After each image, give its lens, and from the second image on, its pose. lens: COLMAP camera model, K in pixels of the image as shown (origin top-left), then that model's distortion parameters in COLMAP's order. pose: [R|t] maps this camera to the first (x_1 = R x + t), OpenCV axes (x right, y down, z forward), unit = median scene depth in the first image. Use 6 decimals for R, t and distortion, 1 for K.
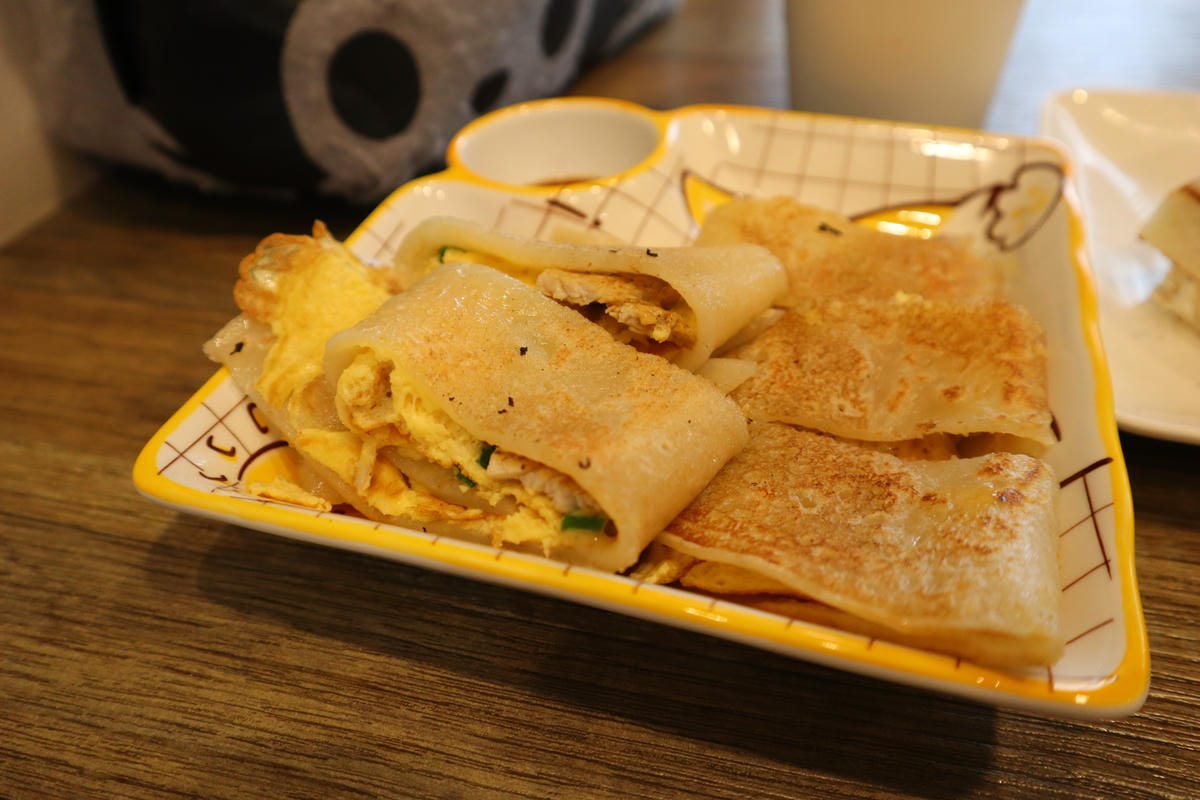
lens RADIAL K [[979.0, 0, 640.4], [0, 979.0, 435.0], [0, 0, 1]] dist [-0.101520, 0.100545]
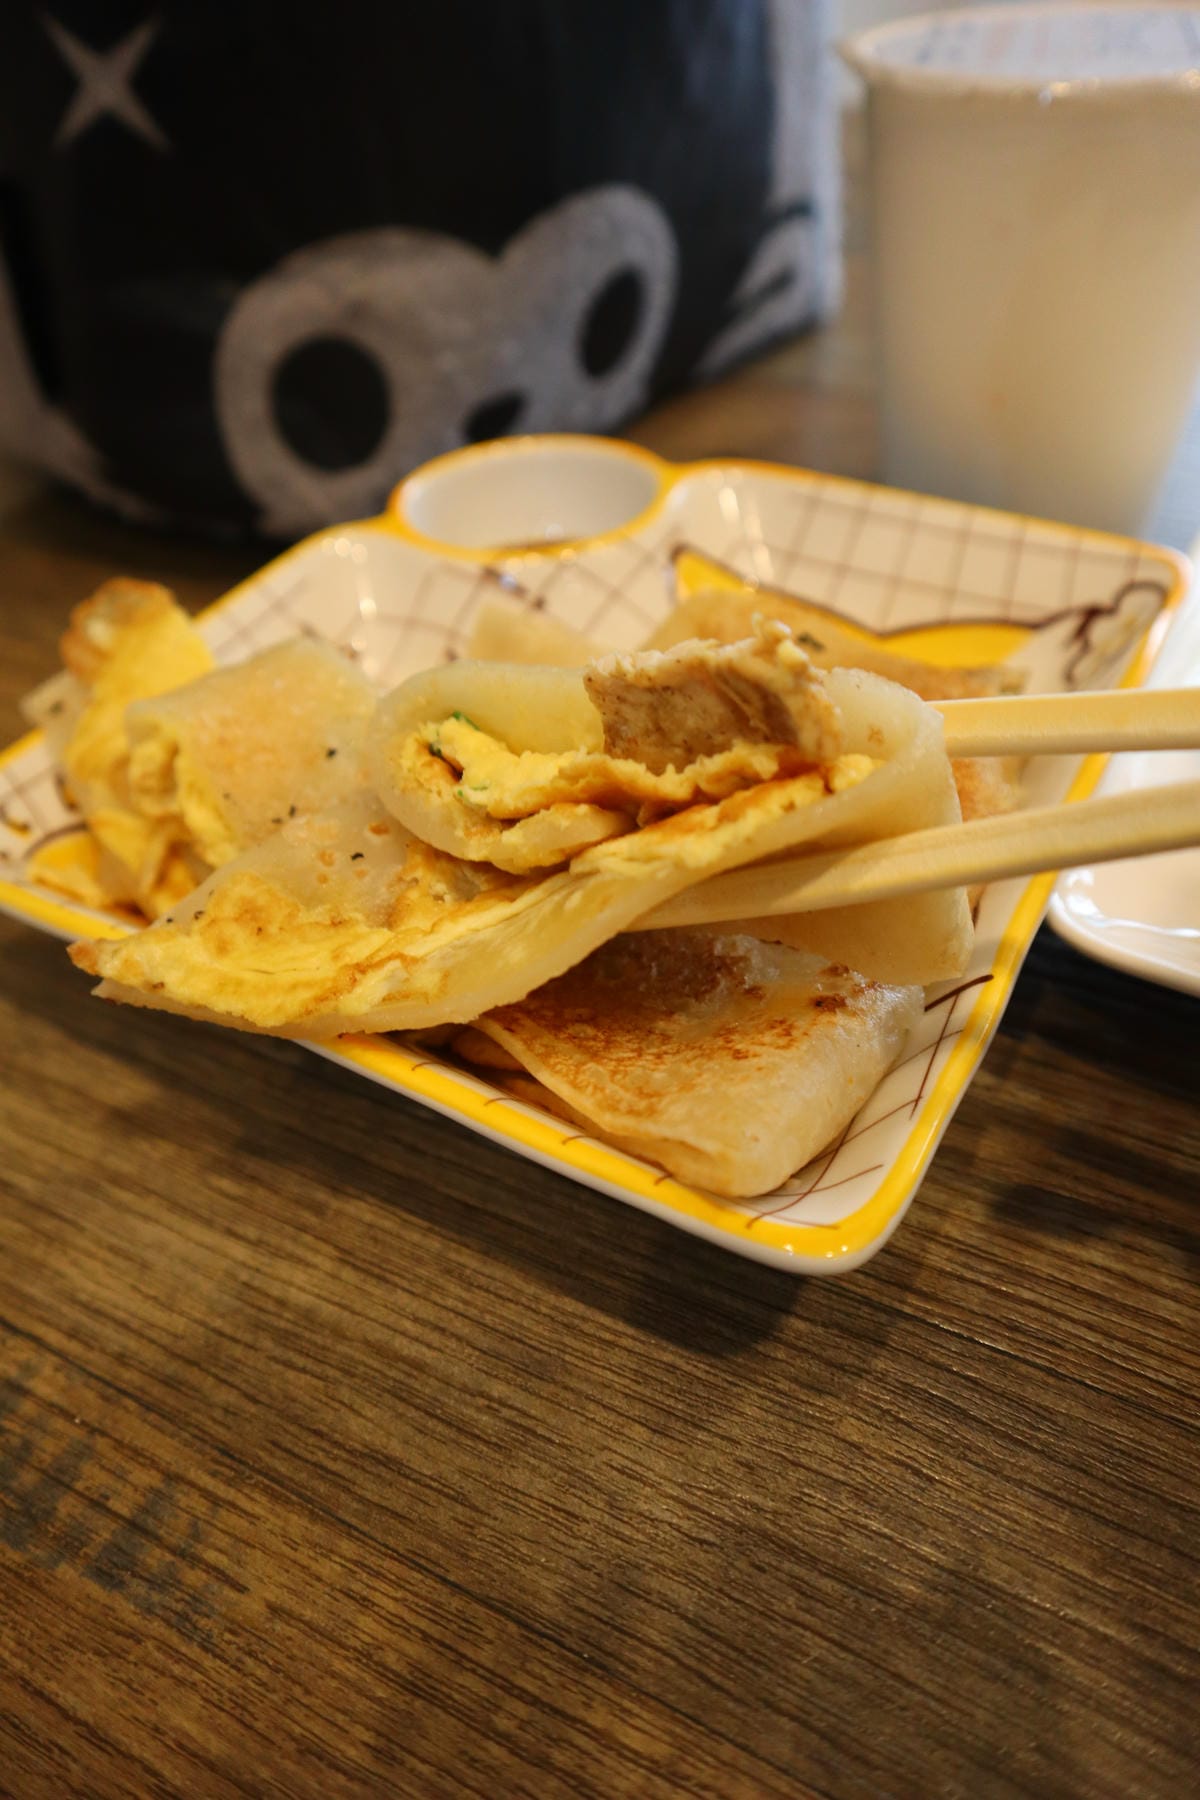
lens RADIAL K [[1401.7, 0, 566.2], [0, 1401.7, 936.8], [0, 0, 1]] dist [-0.137066, 0.140866]
pose [[0.969723, 0.145147, -0.196393, 0.292300], [-0.139091, 0.989286, 0.044360, -0.006824], [0.200727, -0.015701, 0.979521, -0.116479]]
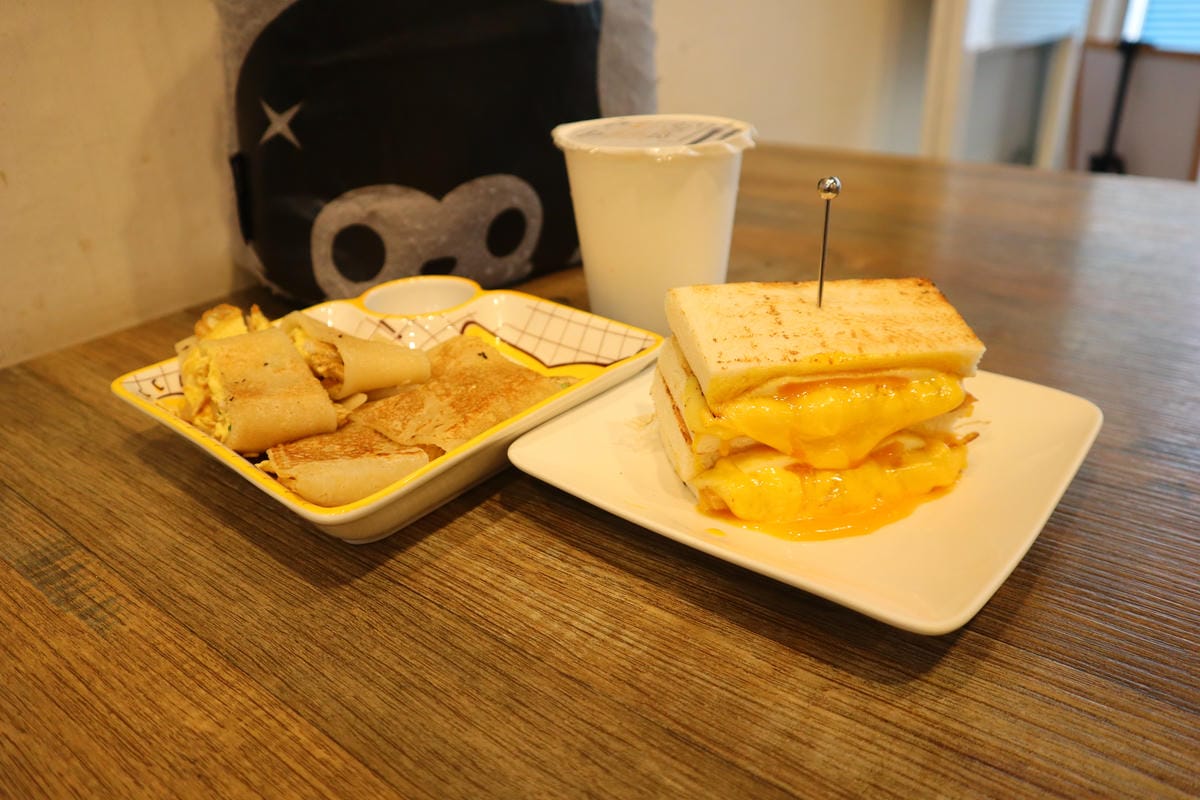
lens RADIAL K [[934.4, 0, 567.8], [0, 934.4, 401.4], [0, 0, 1]] dist [-0.137066, 0.140866]
pose [[0.915536, 0.194199, -0.352250, 1.107915], [-0.270407, 0.945470, -0.181570, 0.164224], [0.297781, 0.261484, 0.918124, -0.605263]]
